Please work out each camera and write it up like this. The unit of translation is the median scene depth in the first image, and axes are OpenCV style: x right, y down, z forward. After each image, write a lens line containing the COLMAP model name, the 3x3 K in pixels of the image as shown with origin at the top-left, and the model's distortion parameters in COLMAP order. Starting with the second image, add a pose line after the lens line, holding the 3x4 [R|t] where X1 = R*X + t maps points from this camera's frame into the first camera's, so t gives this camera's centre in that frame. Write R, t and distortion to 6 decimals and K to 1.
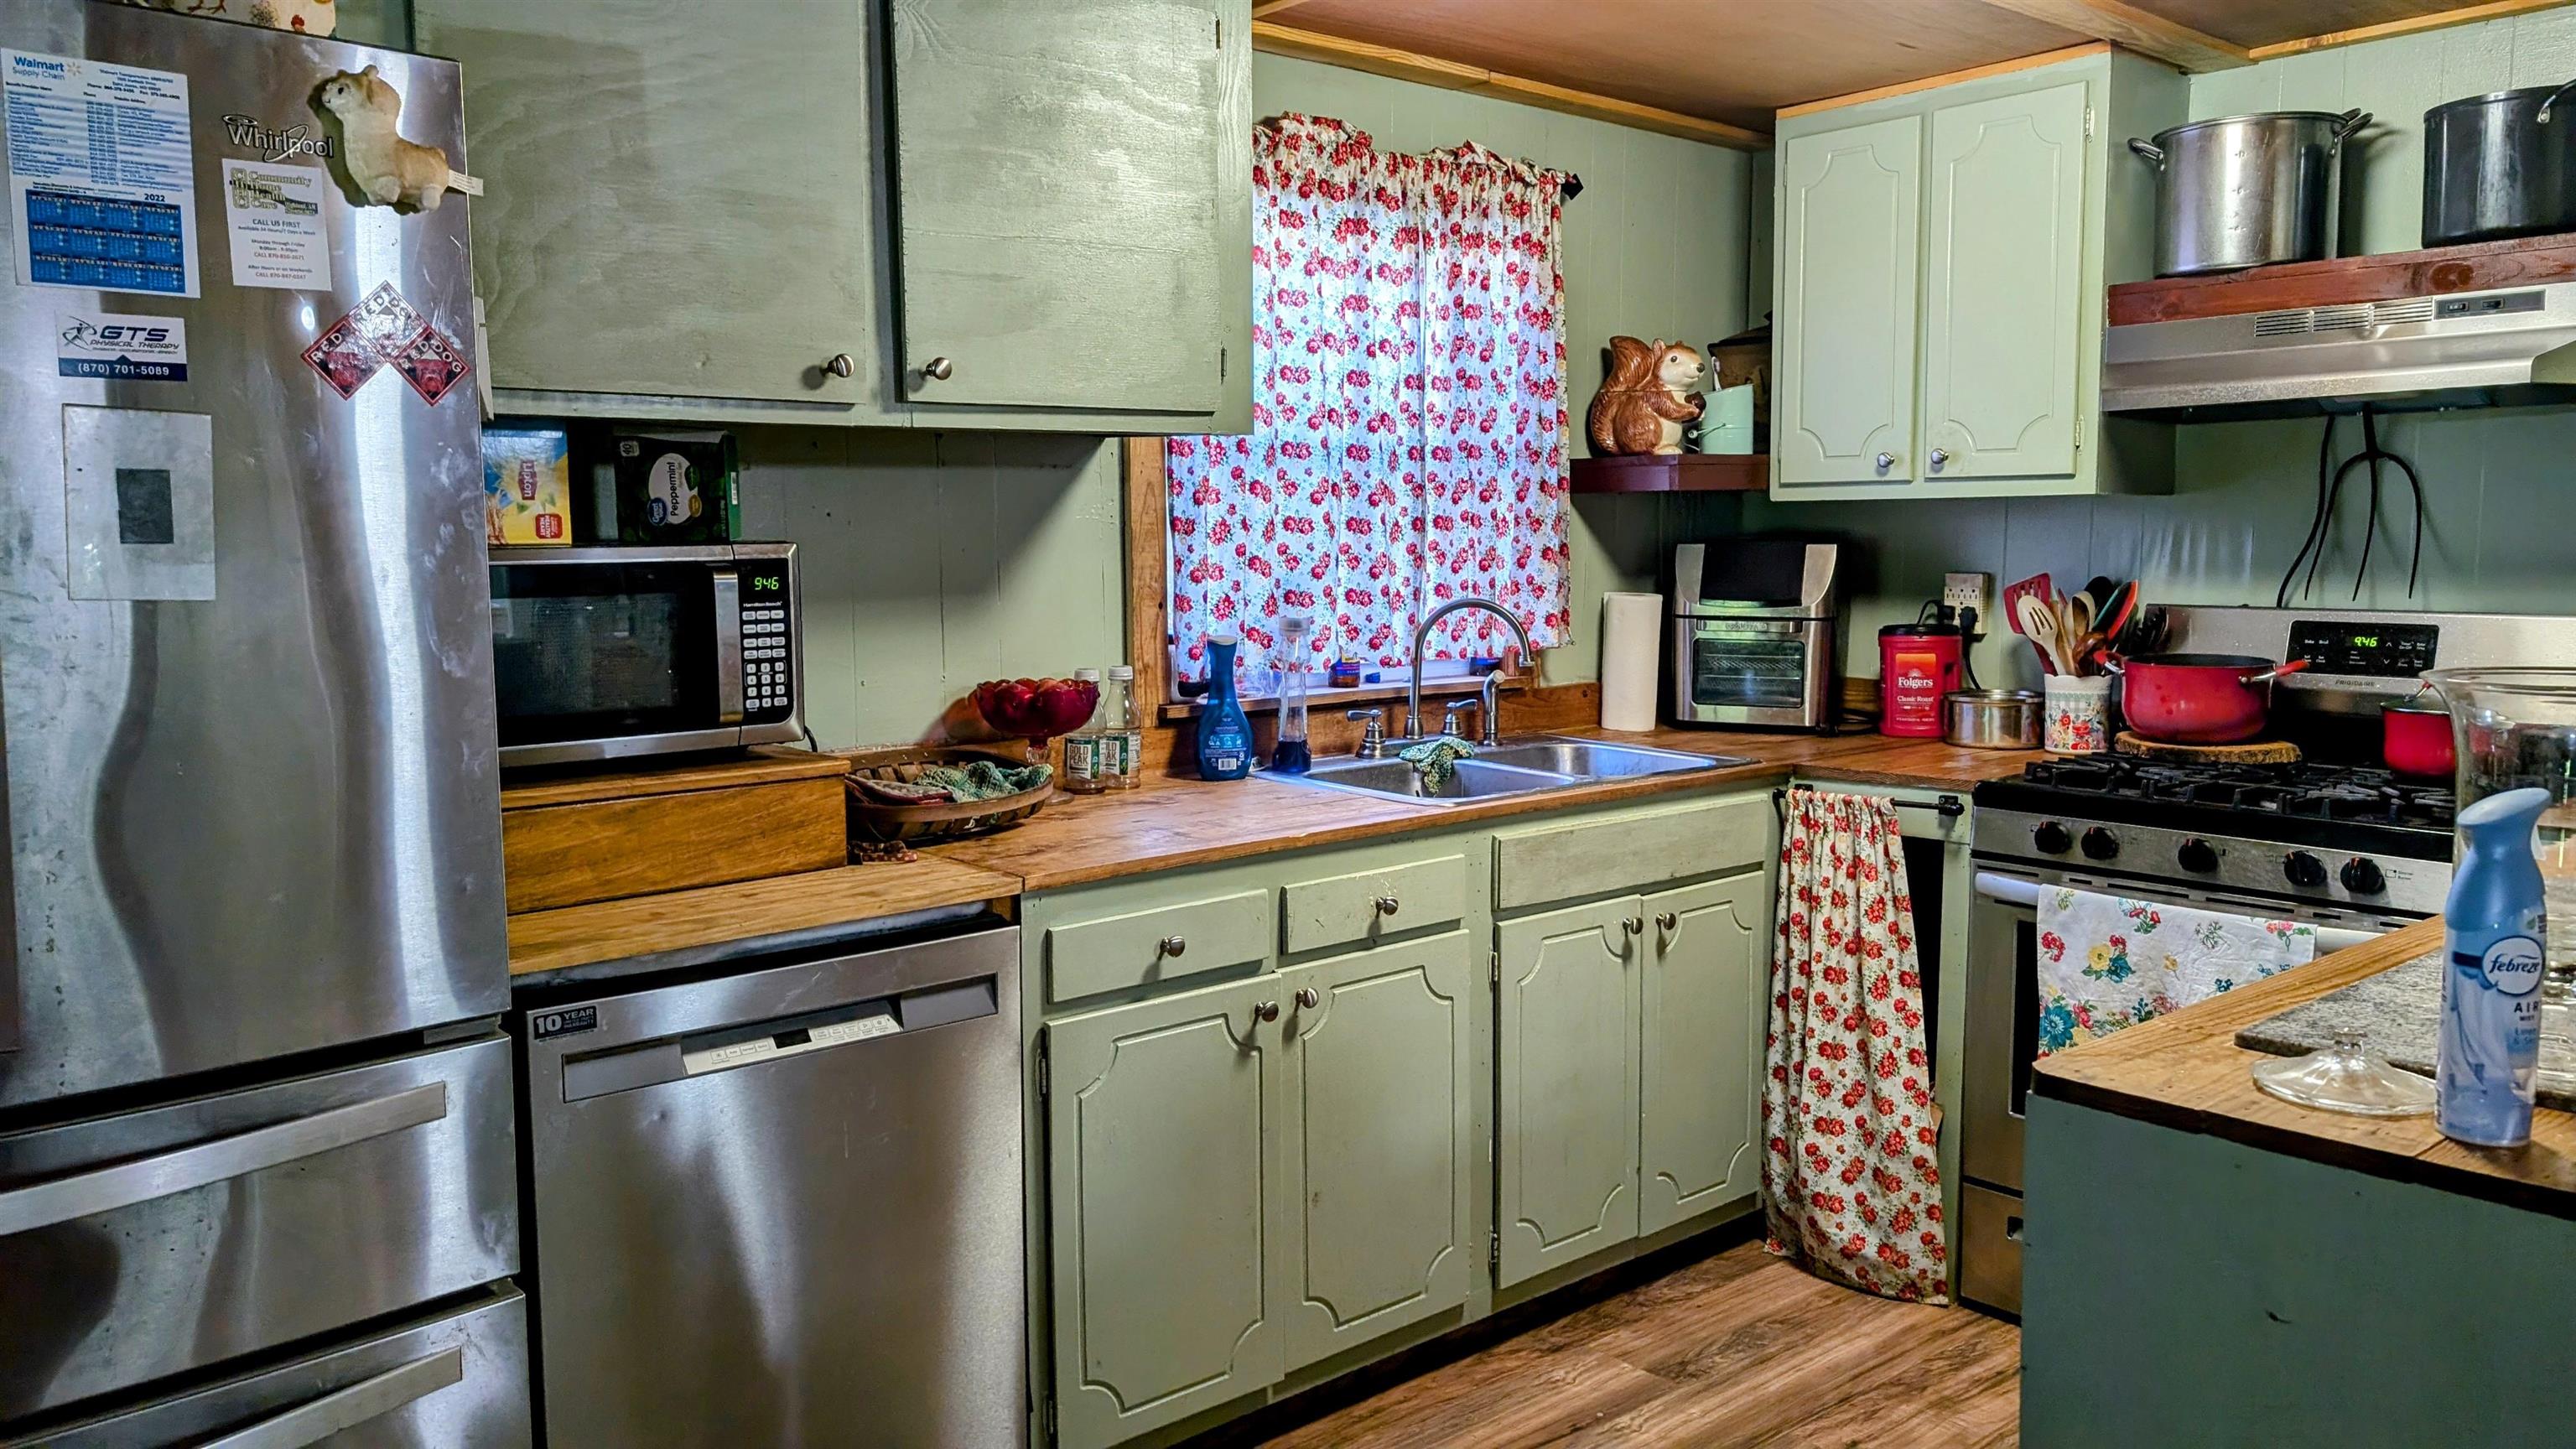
lens RADIAL K [[1871.1, 0, 1301.8], [0, 1871.1, 721.4], [0, 0, 1]] dist [0.020138, -0.017860]
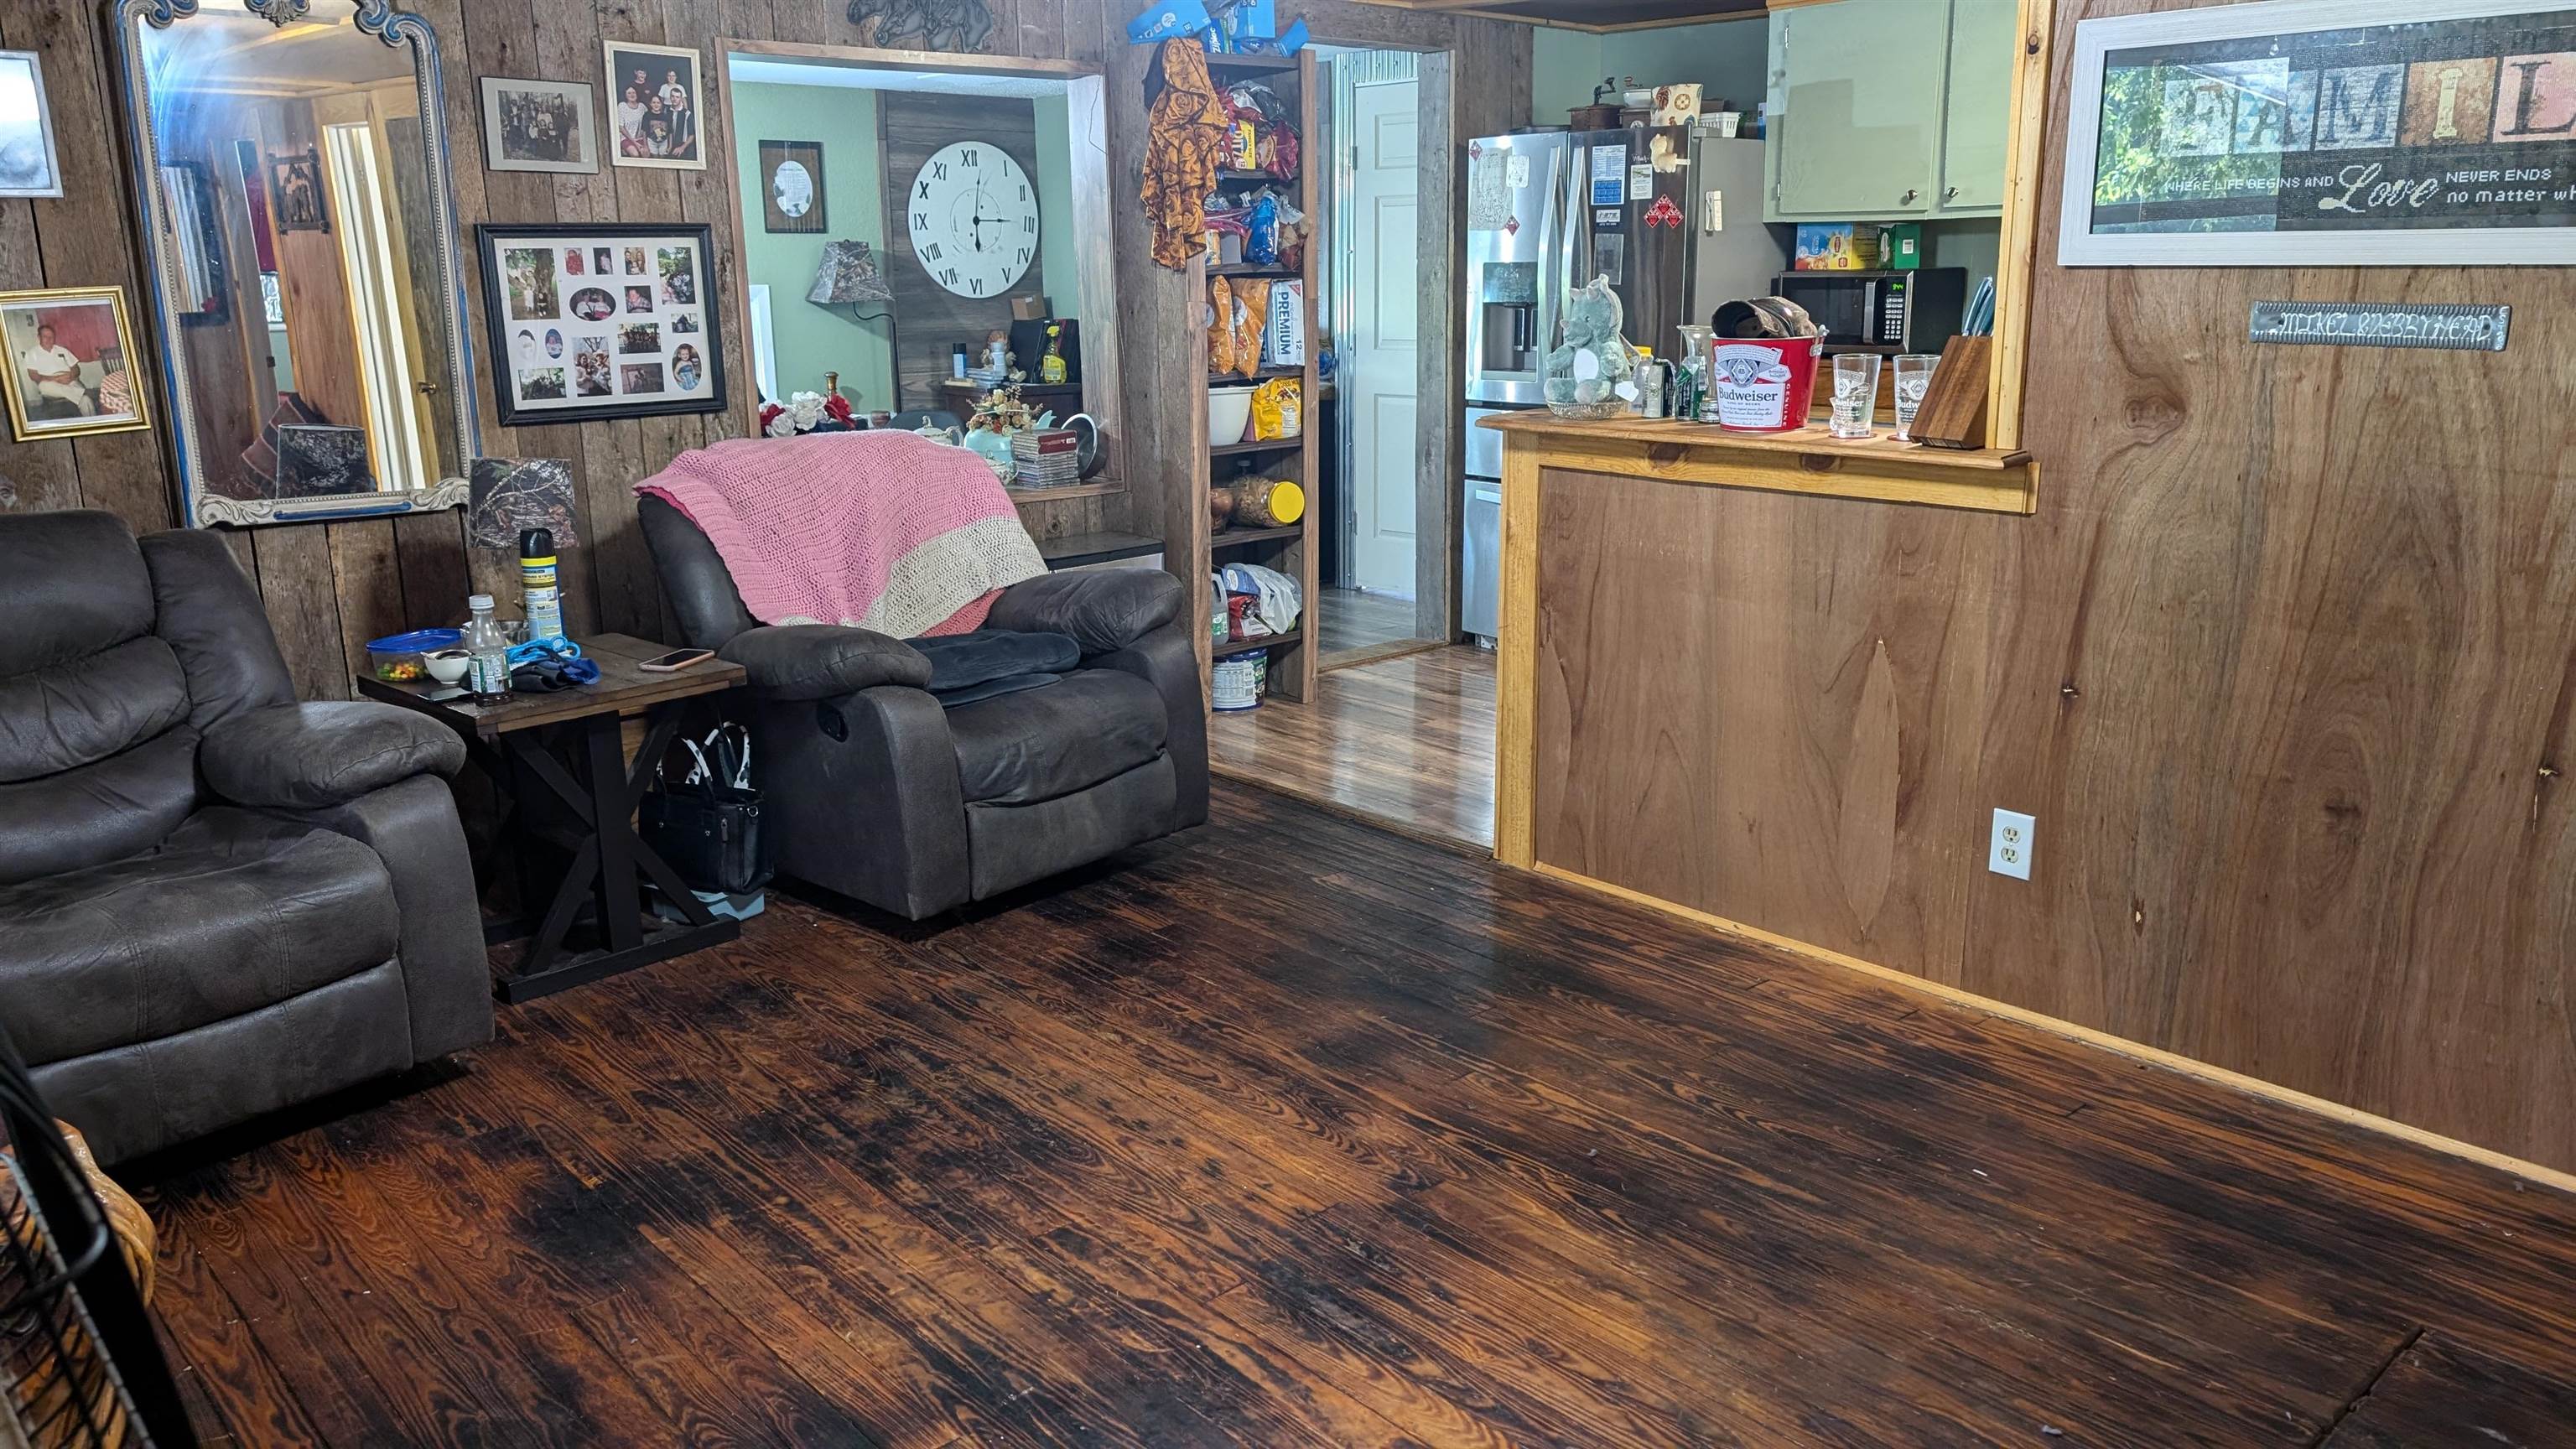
lens RADIAL K [[1871.1, 0, 1296.1], [0, 1871.1, 728.3], [0, 0, 1]] dist [0.020138, -0.017860]
pose [[0.026594, 0.248155, -0.968355, 1.578264], [-0.097514, 0.964722, 0.244546, -0.028393], [0.994879, 0.087925, 0.049855, 0.106671]]
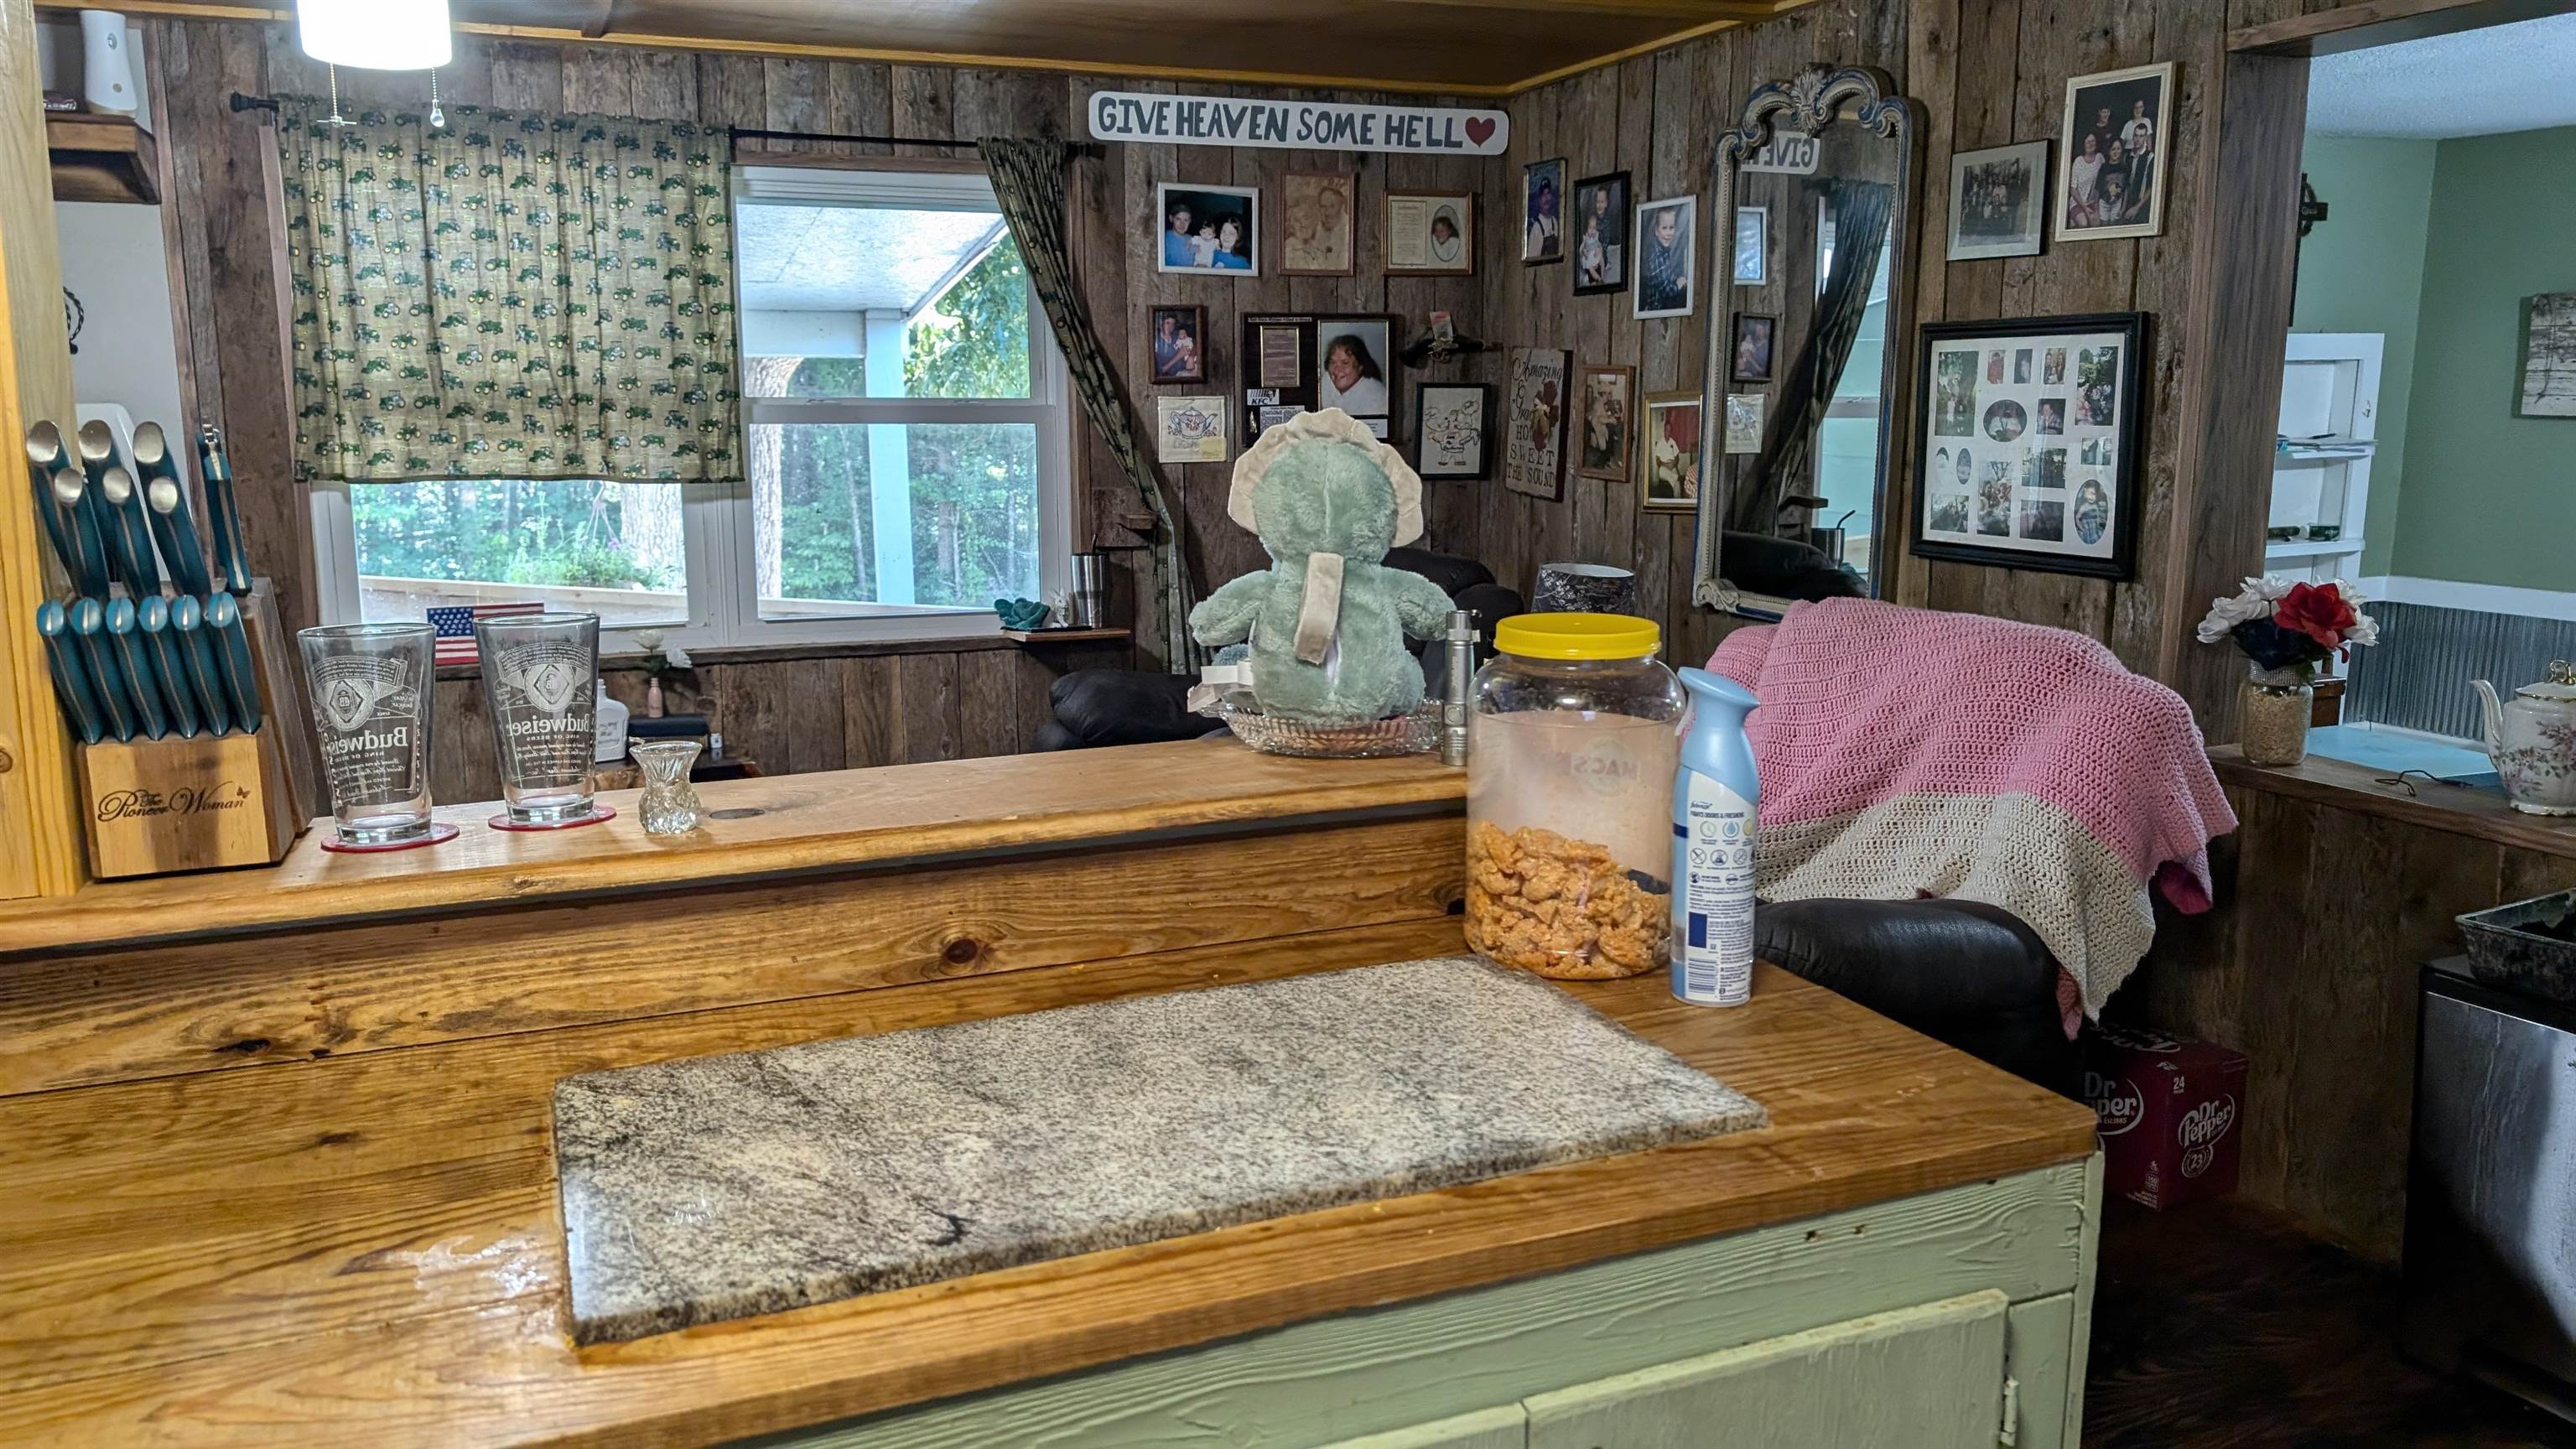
lens RADIAL K [[1871.1, 0, 1269.2], [0, 1871.1, 713.5], [0, 0, 1]] dist [0.020138, -0.017860]
pose [[-0.948358, -0.047563, 0.313617, 0.197031], [0.041235, 0.961819, 0.270561, -0.089515], [-0.314511, 0.269521, -0.910188, 0.801012]]
